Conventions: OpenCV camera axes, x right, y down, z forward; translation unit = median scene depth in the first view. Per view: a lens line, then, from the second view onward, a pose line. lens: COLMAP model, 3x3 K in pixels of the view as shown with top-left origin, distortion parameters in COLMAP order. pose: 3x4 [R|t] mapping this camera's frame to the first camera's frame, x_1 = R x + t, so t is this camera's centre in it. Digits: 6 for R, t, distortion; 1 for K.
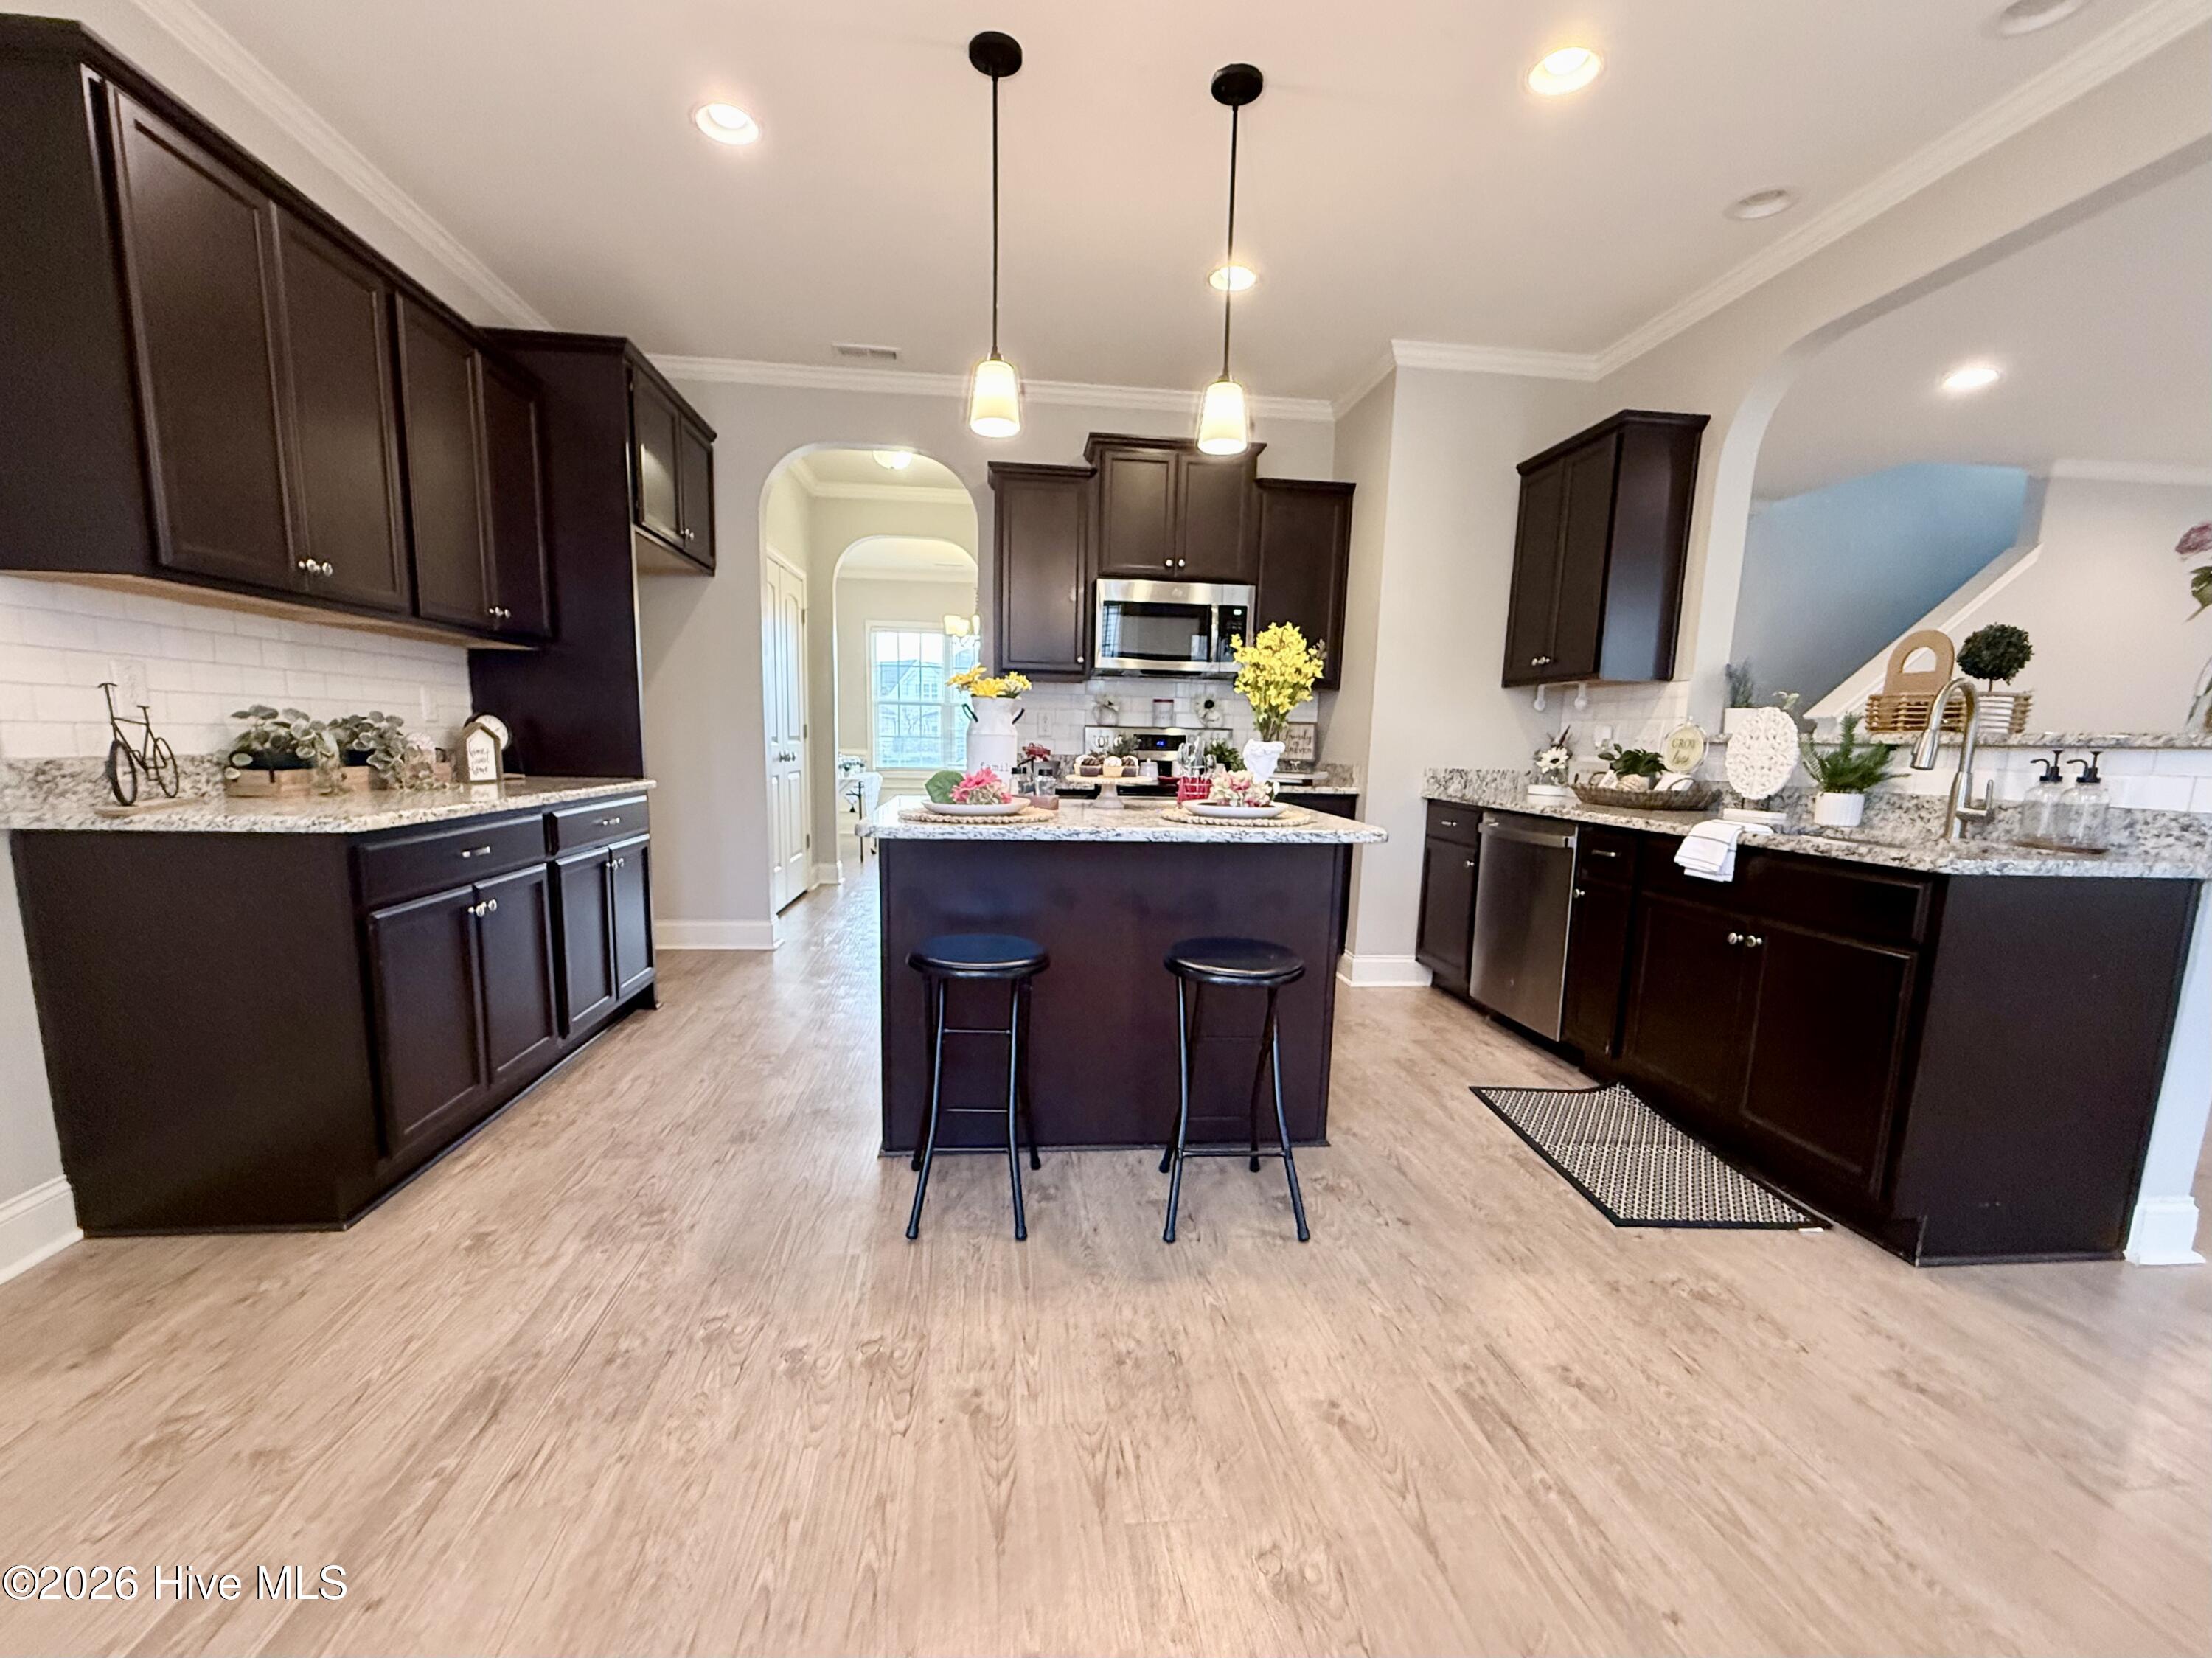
lens RADIAL K [[898.6, 0, 1050.6], [0, 898.6, 866.8], [0, 0, 1]] dist [0.000677, 0.000375]
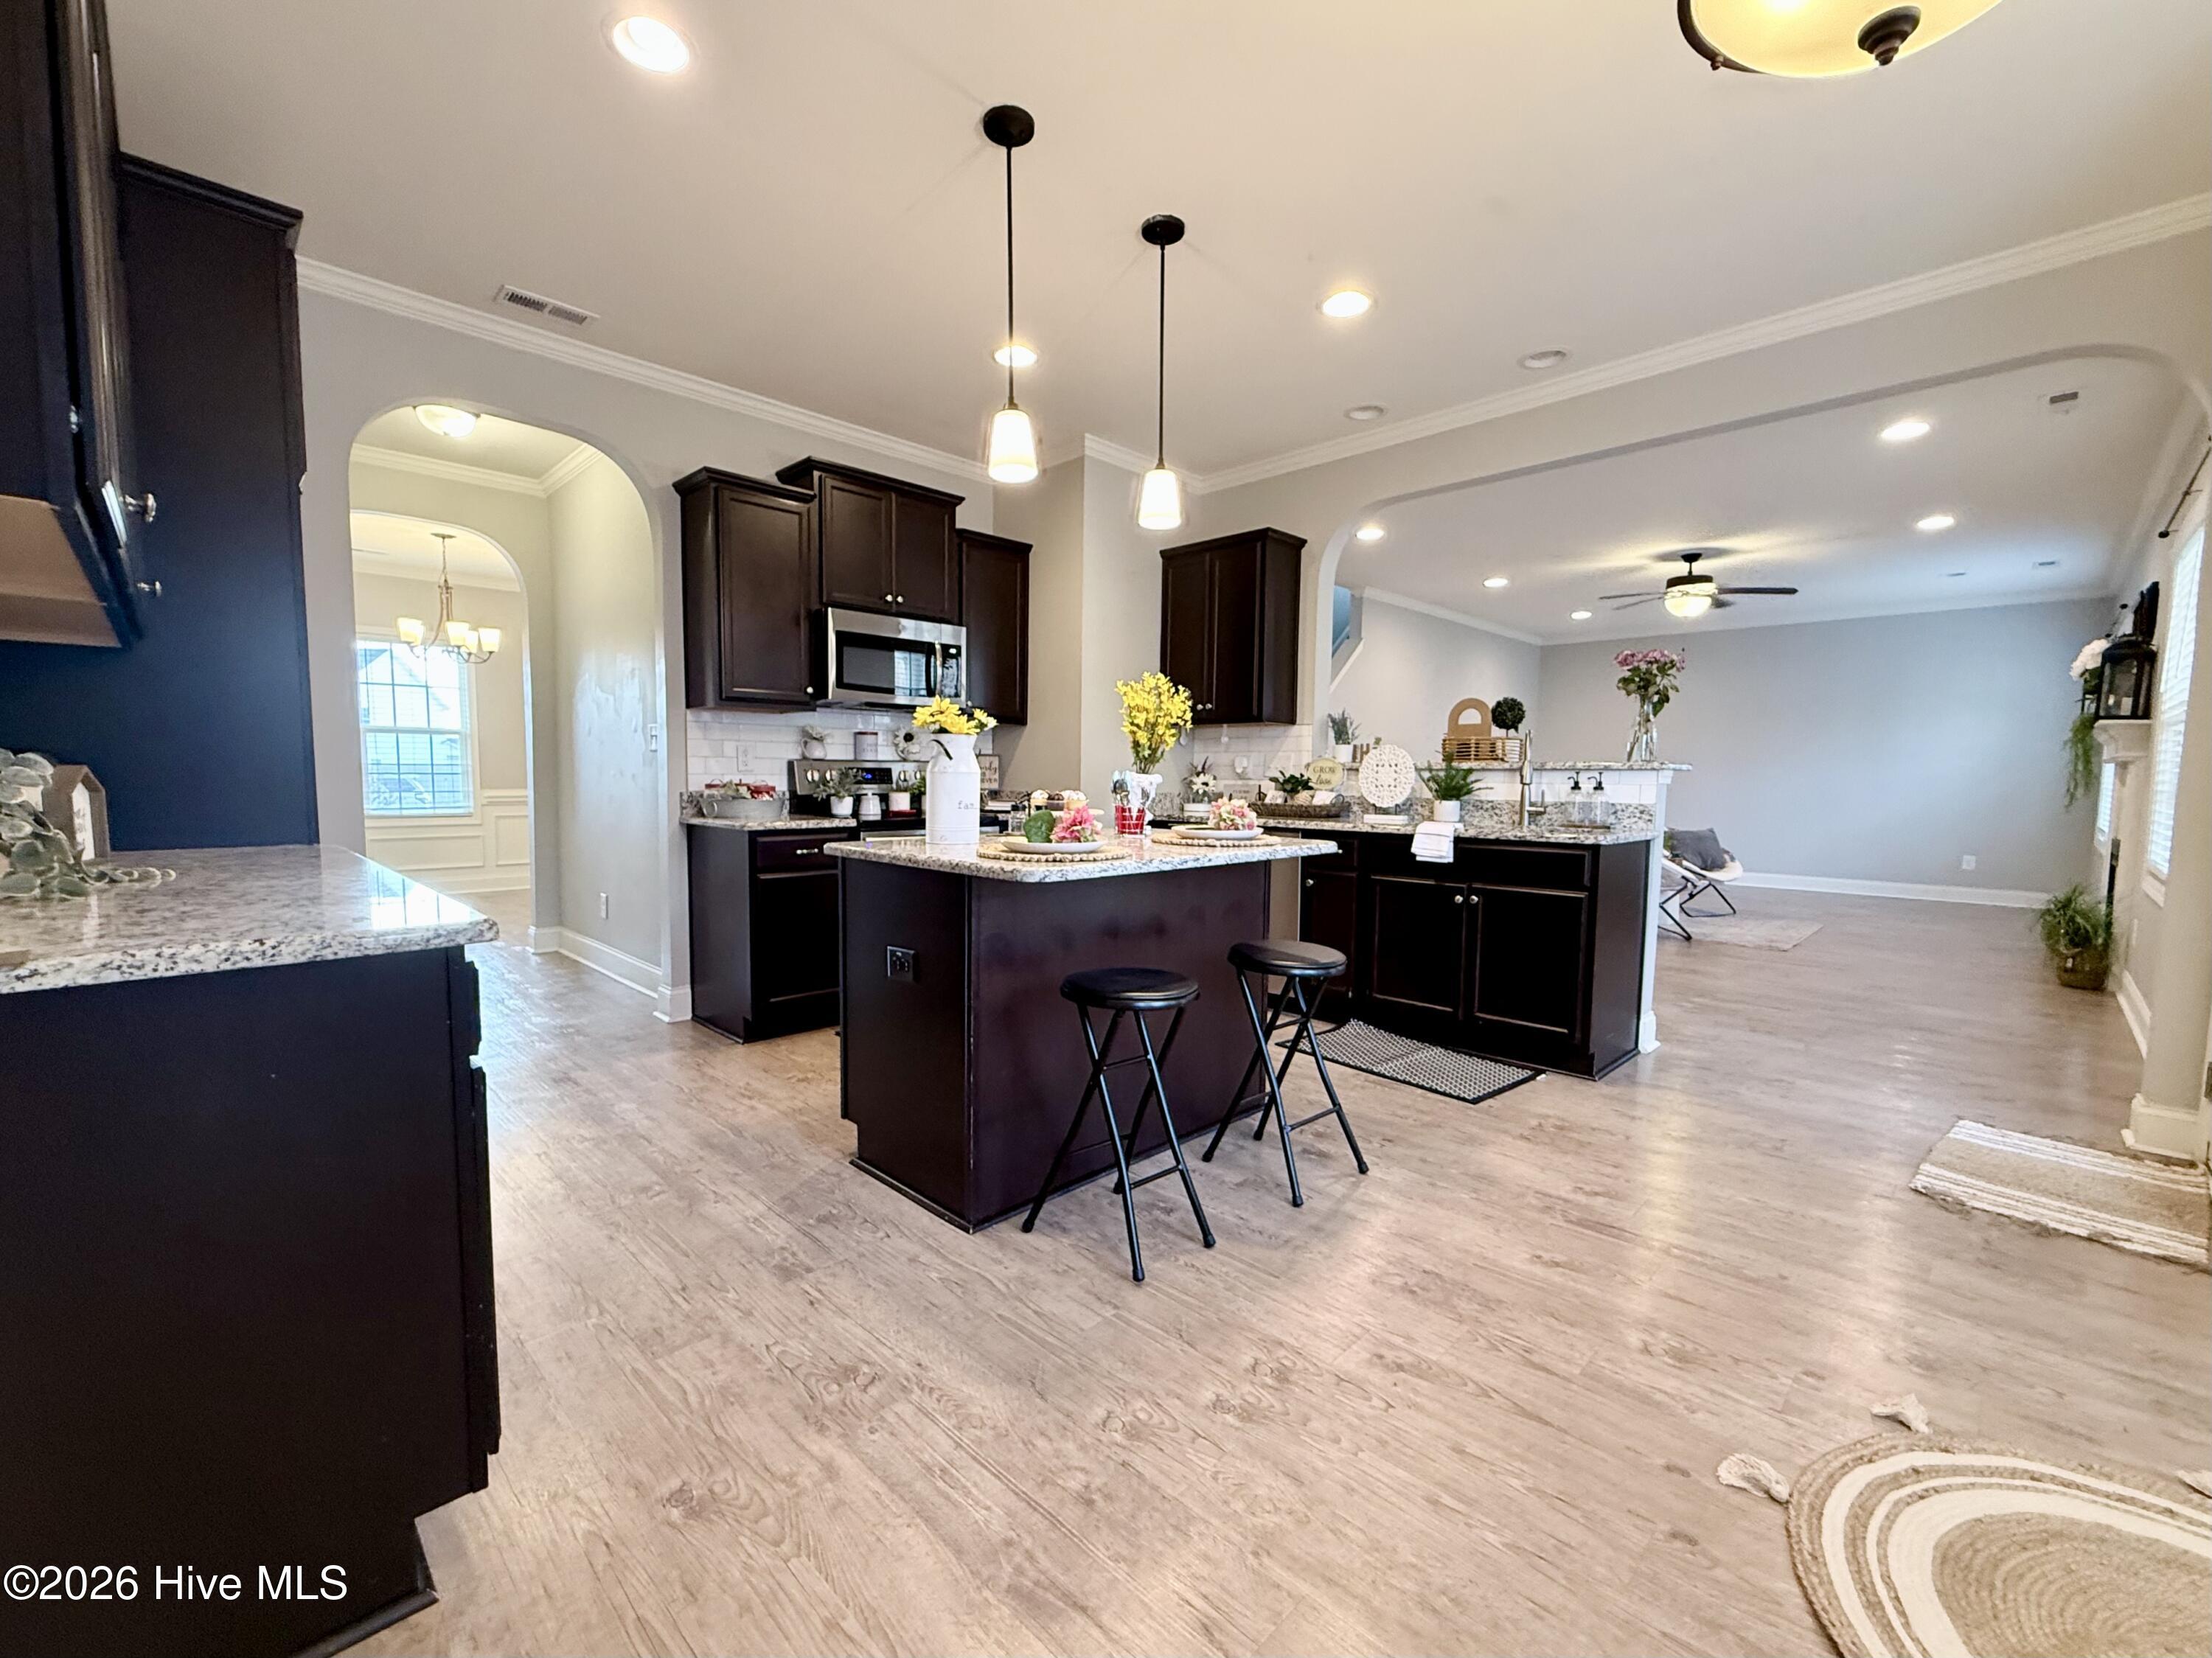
lens RADIAL K [[915.3, 0, 1063.3], [0, 915.3, 841.1], [0, 0, 1]] dist [0.001235, 0.000136]
pose [[0.790611, -0.062175, 0.609155, -0.667861], [0.098544, 0.994783, -0.026363, -0.040949], [-0.604338, 0.080872, 0.792613, 0.176918]]
